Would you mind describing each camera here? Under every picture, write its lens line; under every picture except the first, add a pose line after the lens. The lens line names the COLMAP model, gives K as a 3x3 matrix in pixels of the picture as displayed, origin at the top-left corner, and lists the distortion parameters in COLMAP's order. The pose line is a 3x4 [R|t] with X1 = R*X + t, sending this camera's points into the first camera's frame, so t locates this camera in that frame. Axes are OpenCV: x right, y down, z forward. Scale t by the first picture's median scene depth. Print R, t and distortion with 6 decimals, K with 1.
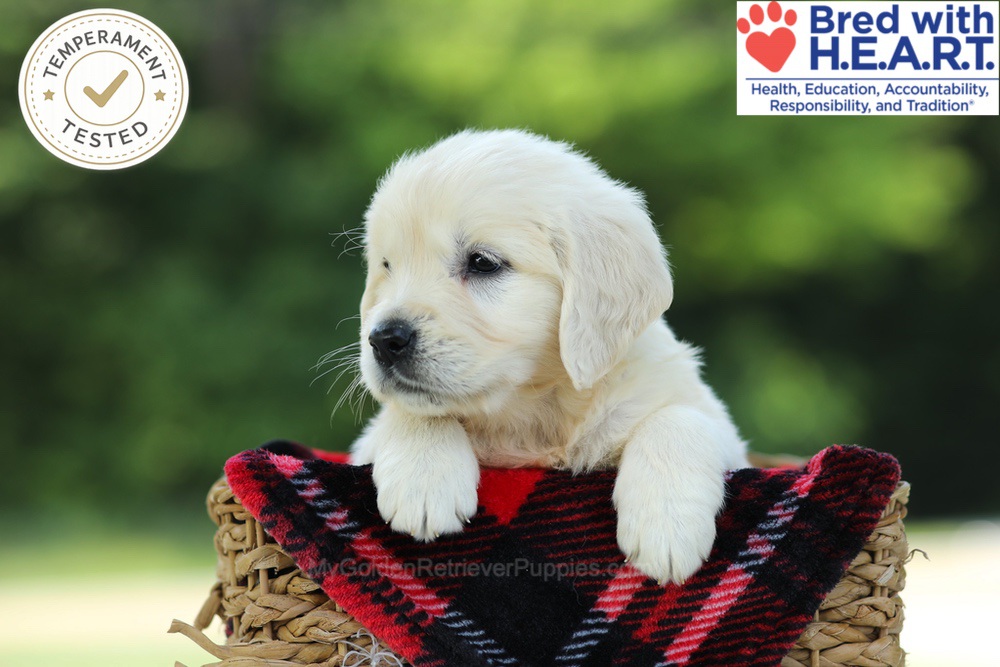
lens RADIAL K [[3114.7, 0, 523.8], [0, 3114.7, 307.6], [0, 0, 1]] dist [0.589225, 0.000000]
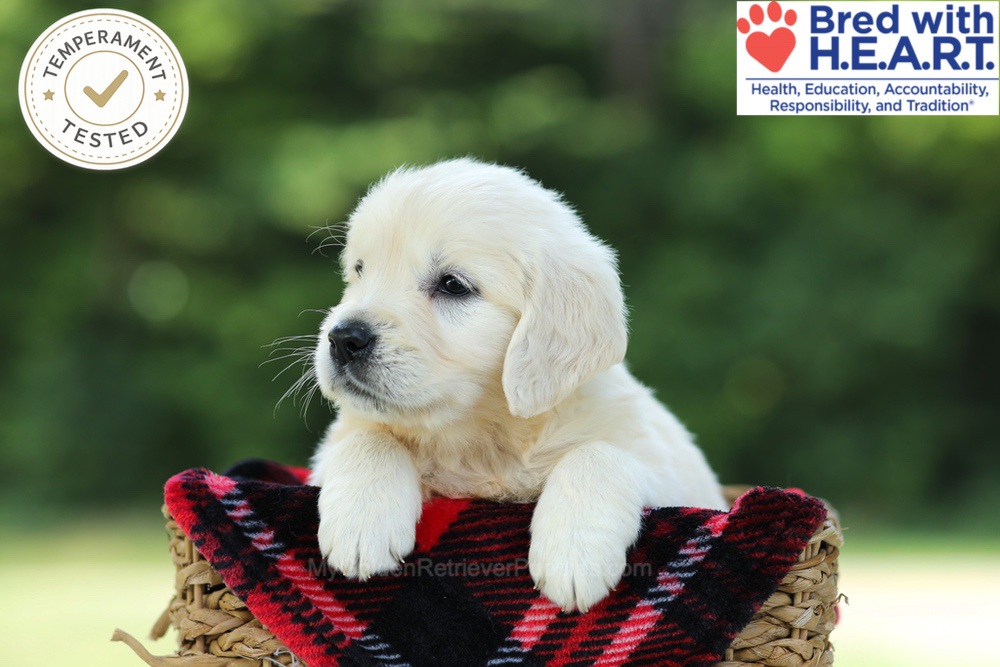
lens RADIAL K [[3114.7, 0, 490.9], [0, 3114.7, 315.7], [0, 0, 1]] dist [0.589225, 0.000000]
pose [[0.987520, 0.032186, -0.154168, 0.170975], [-0.031208, 0.999475, 0.008762, -0.017731], [0.154369, -0.003841, 0.988006, -0.011791]]
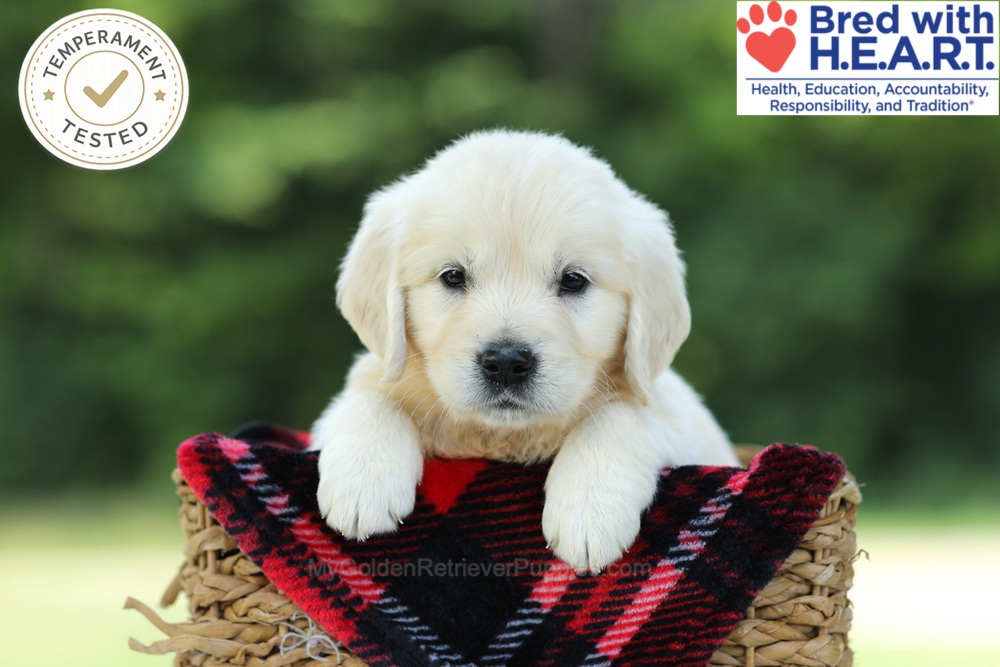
lens RADIAL K [[3114.7, 0, 503.7], [0, 3114.7, 295.8], [0, 0, 1]] dist [0.589225, 0.000000]
pose [[0.991495, 0.020238, -0.128563, 0.142734], [-0.019455, 0.999784, 0.007349, -0.009224], [0.128684, -0.004785, 0.991674, -0.005399]]
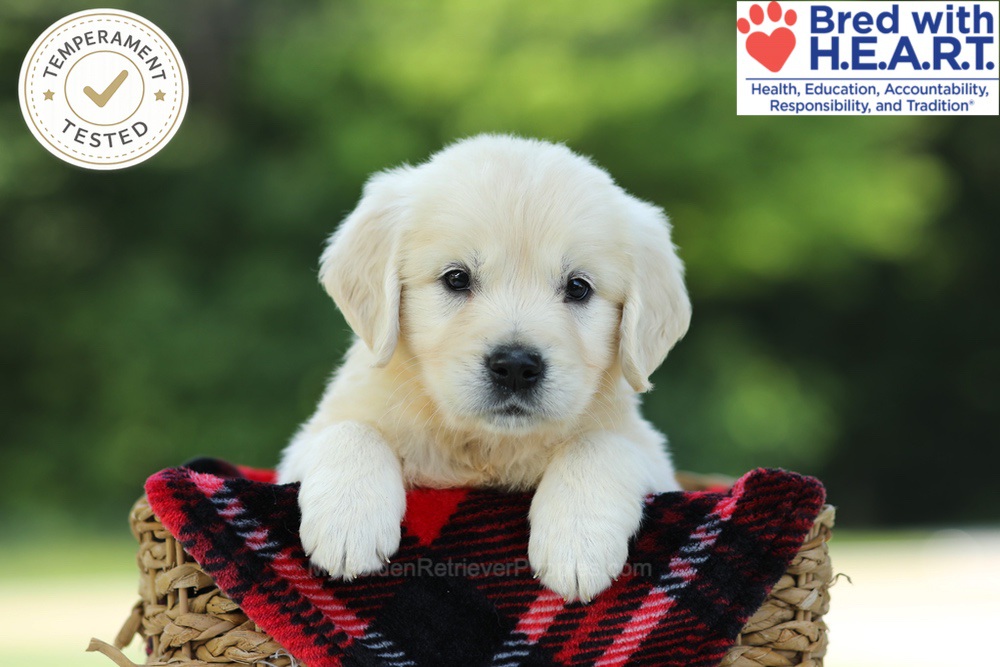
lens RADIAL K [[3114.7, 0, 490.9], [0, 3114.7, 317.9], [0, 0, 1]] dist [0.589225, 0.000000]
pose [[0.999950, 0.009245, -0.003815, 0.017620], [-0.009237, 0.999955, 0.002273, -0.005405], [0.003836, -0.002238, 0.999990, 0.005378]]
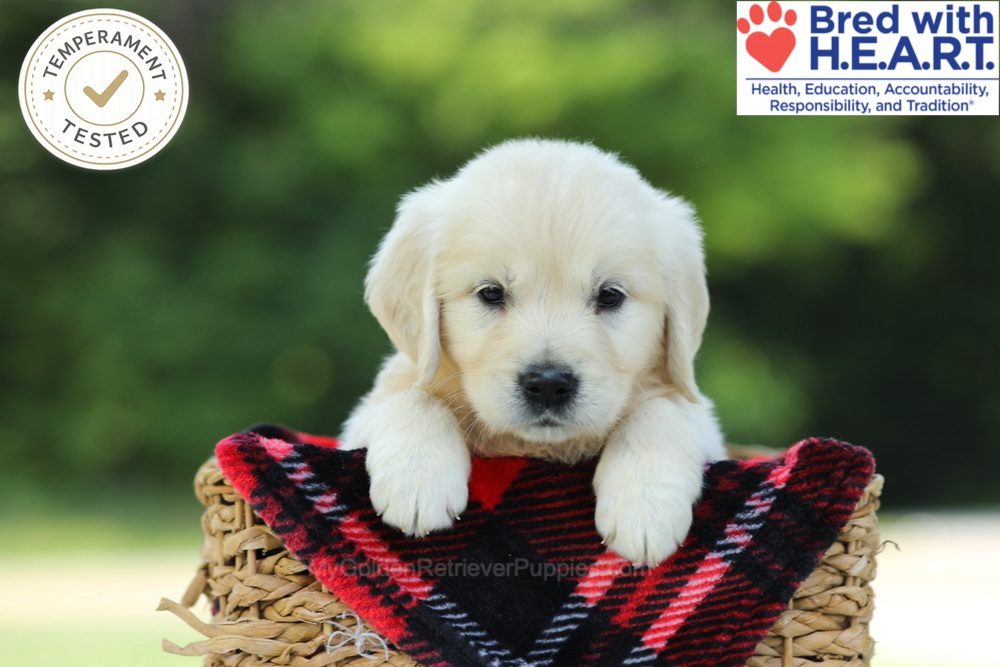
lens RADIAL K [[3114.7, 0, 525.8], [0, 3114.7, 301.3], [0, 0, 1]] dist [0.589225, 0.000000]
pose [[0.999663, 0.018280, 0.018434, -0.014118], [-0.018330, 0.999829, 0.002561, -0.001844], [-0.018384, -0.002898, 0.999827, -0.023276]]
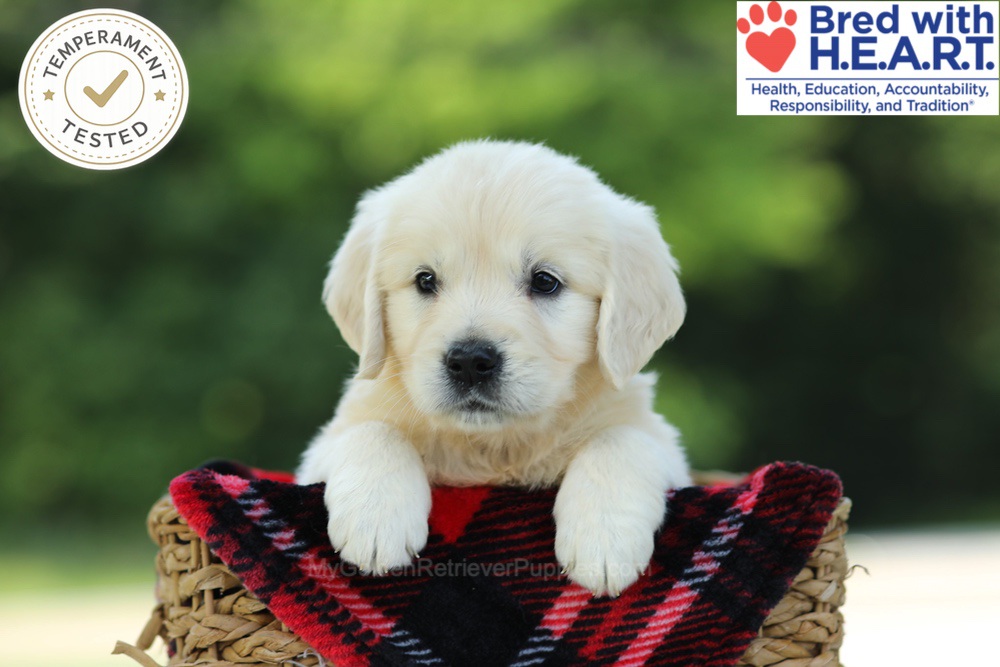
lens RADIAL K [[3114.7, 0, 505.2], [0, 3114.7, 310.5], [0, 0, 1]] dist [0.589225, 0.000000]
pose [[0.999370, -0.002746, 0.035377, -0.023970], [0.002901, 0.999986, -0.004327, -0.000785], [-0.035364, 0.004427, 0.999365, -0.002916]]
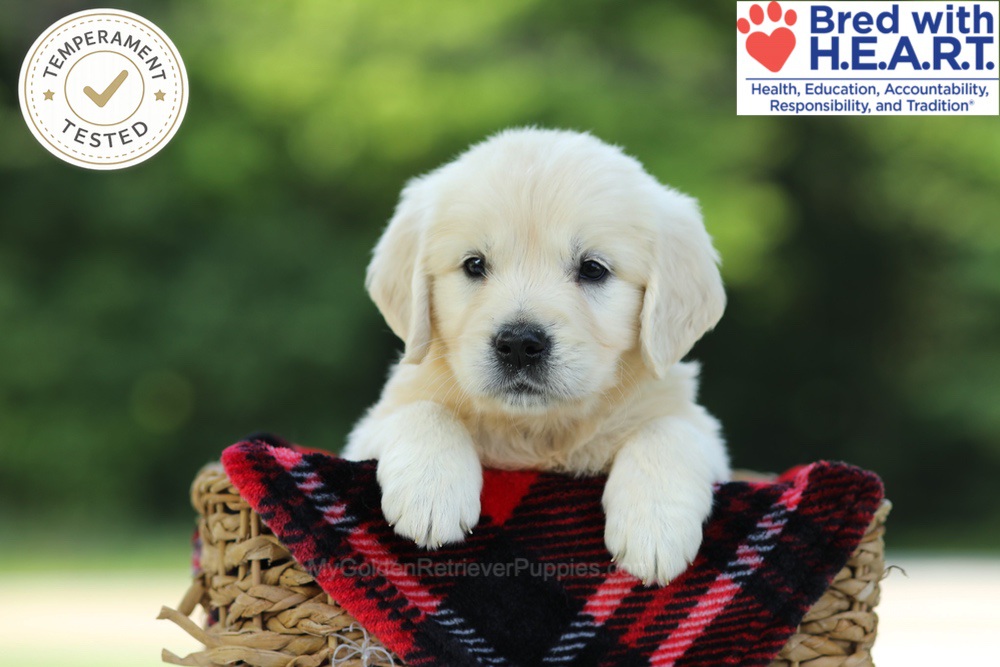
lens RADIAL K [[3114.7, 0, 527.2], [0, 3114.7, 299.6], [0, 0, 1]] dist [0.589225, 0.000000]
pose [[0.996614, 0.046627, 0.067722, -0.068883], [-0.045963, 0.998879, -0.011319, 0.007392], [-0.068174, 0.008168, 0.997640, -0.011481]]
